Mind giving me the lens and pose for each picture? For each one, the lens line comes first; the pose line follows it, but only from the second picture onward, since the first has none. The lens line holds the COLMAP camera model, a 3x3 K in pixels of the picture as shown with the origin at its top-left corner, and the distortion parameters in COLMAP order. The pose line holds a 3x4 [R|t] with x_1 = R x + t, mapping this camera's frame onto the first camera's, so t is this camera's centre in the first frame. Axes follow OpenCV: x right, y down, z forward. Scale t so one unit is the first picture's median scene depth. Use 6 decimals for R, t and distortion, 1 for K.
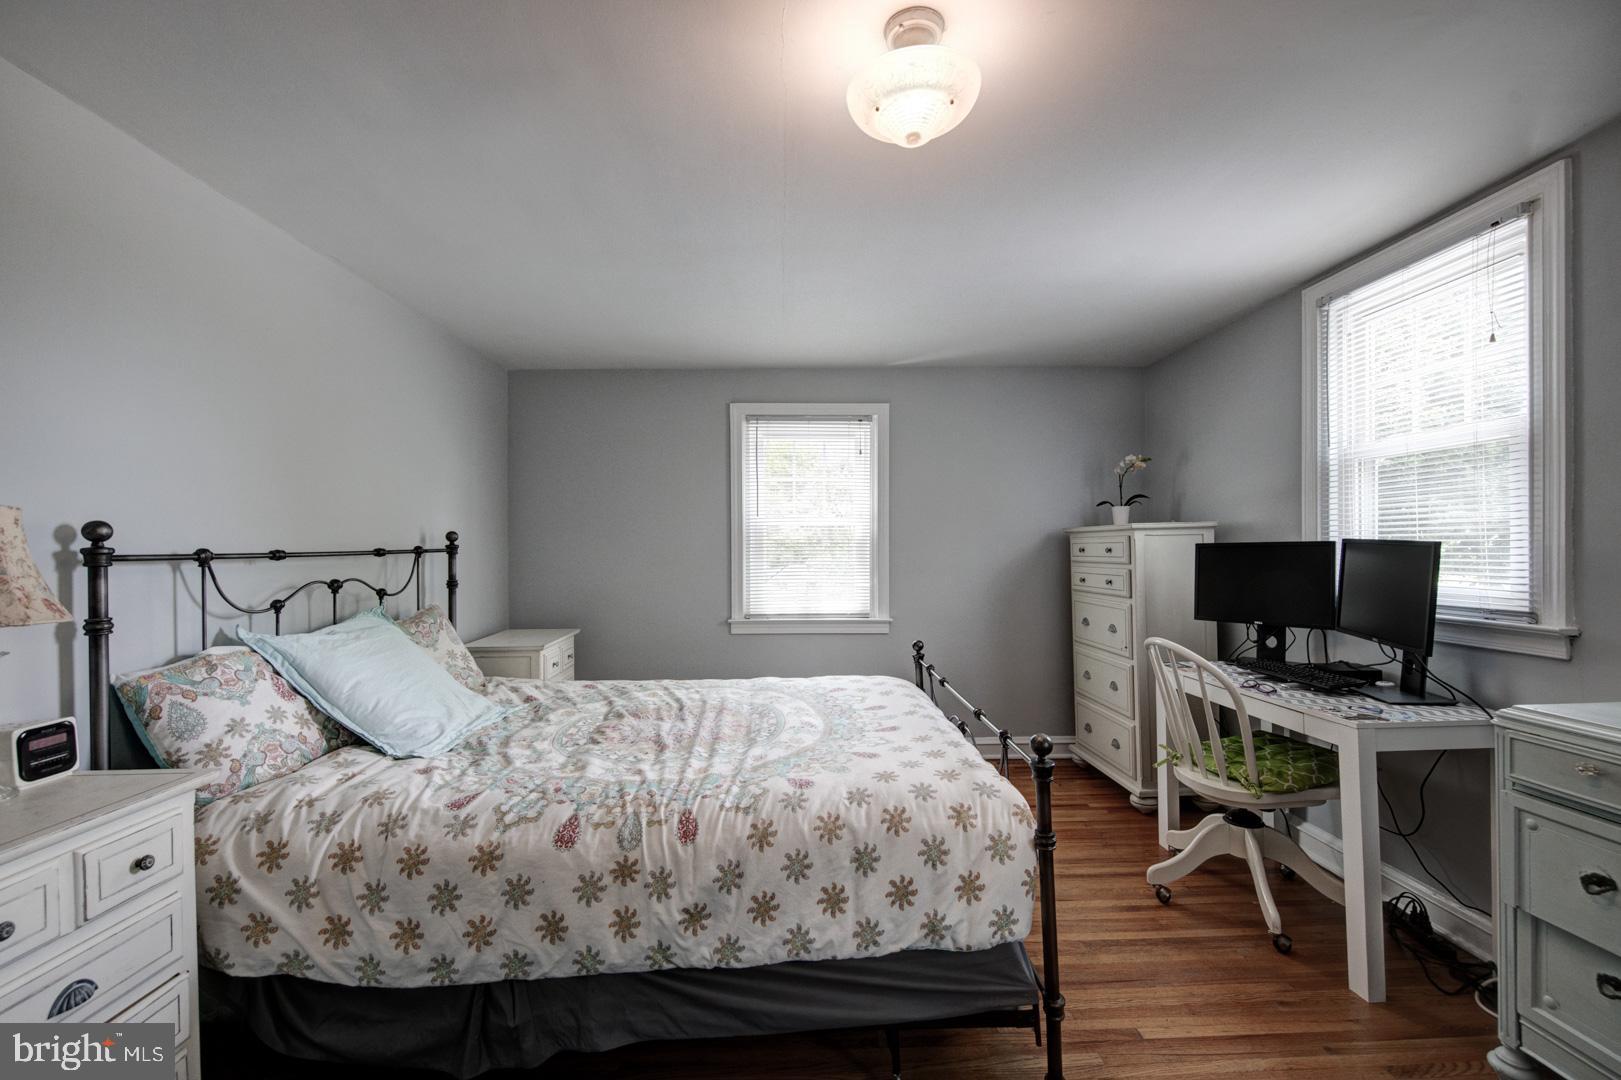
lens RADIAL K [[666.4, 0, 810.0], [0, 666.4, 550.7], [0, 0, 1]] dist [0.009213, -0.006017]
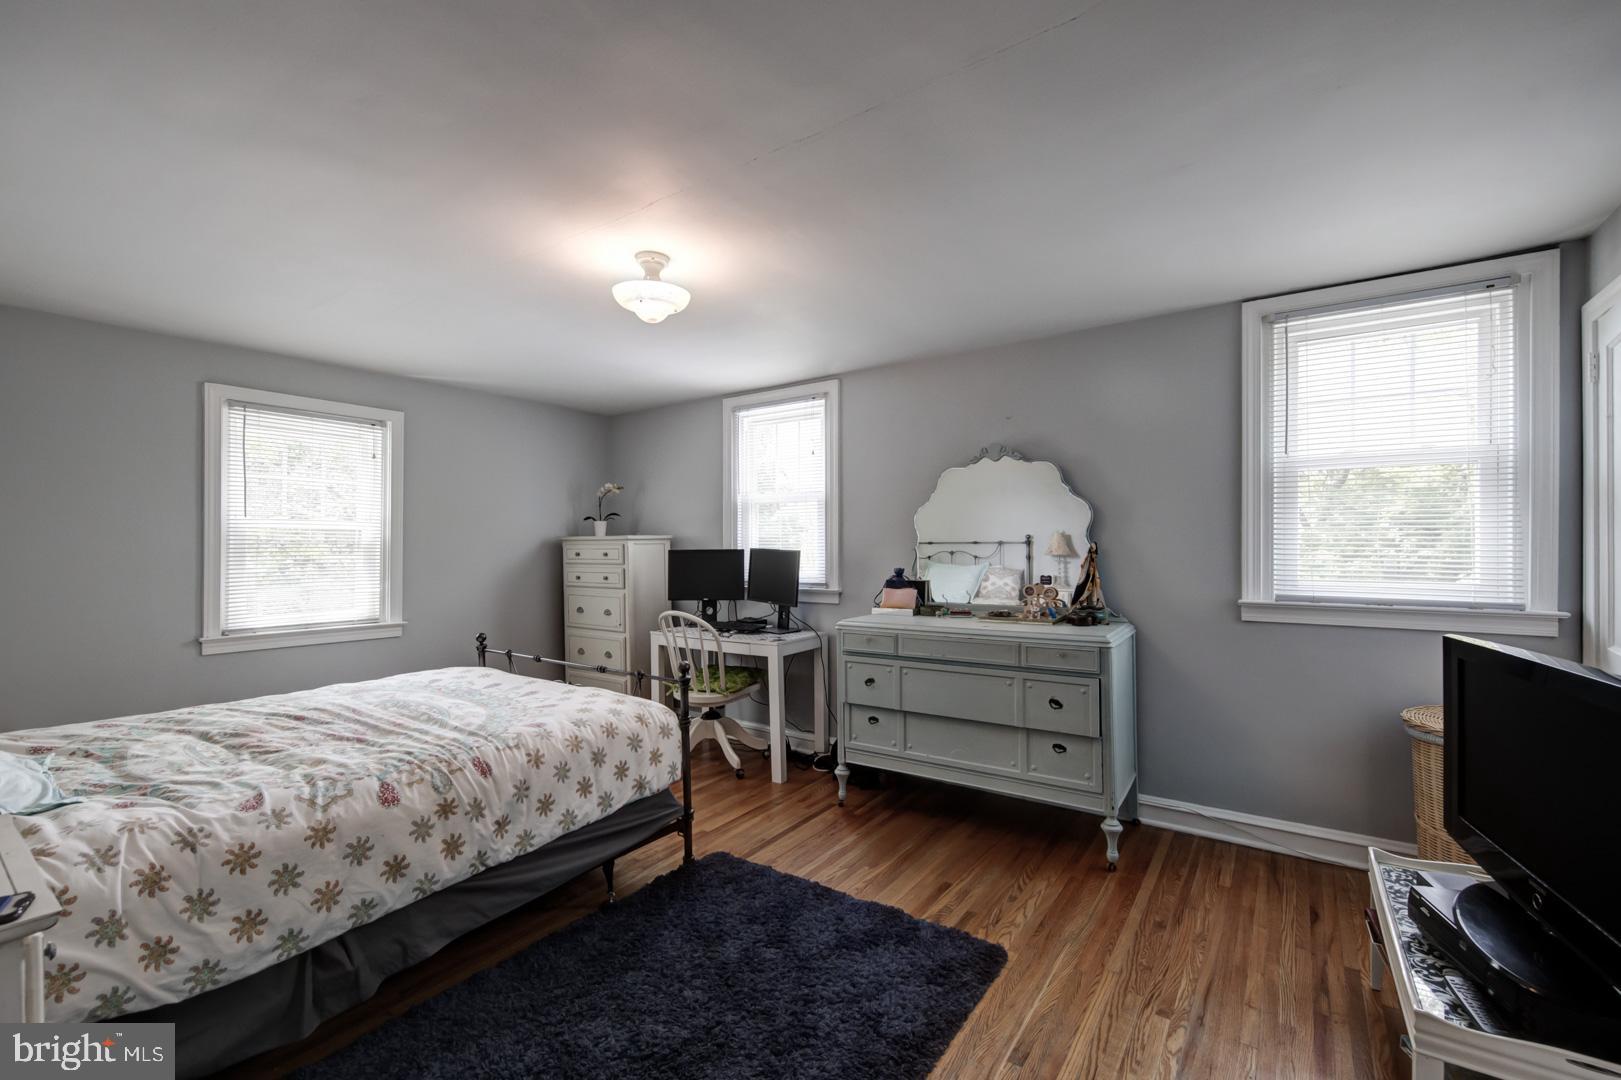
lens RADIAL K [[692.4, 0, 813.7], [0, 692.4, 546.3], [0, 0, 1]] dist [-0.000209, -0.004655]
pose [[0.588077, 0.006032, 0.808783, -0.922956], [0.000963, 0.999966, -0.008158, -0.011712], [-0.808805, 0.005577, 0.588051, -0.345866]]
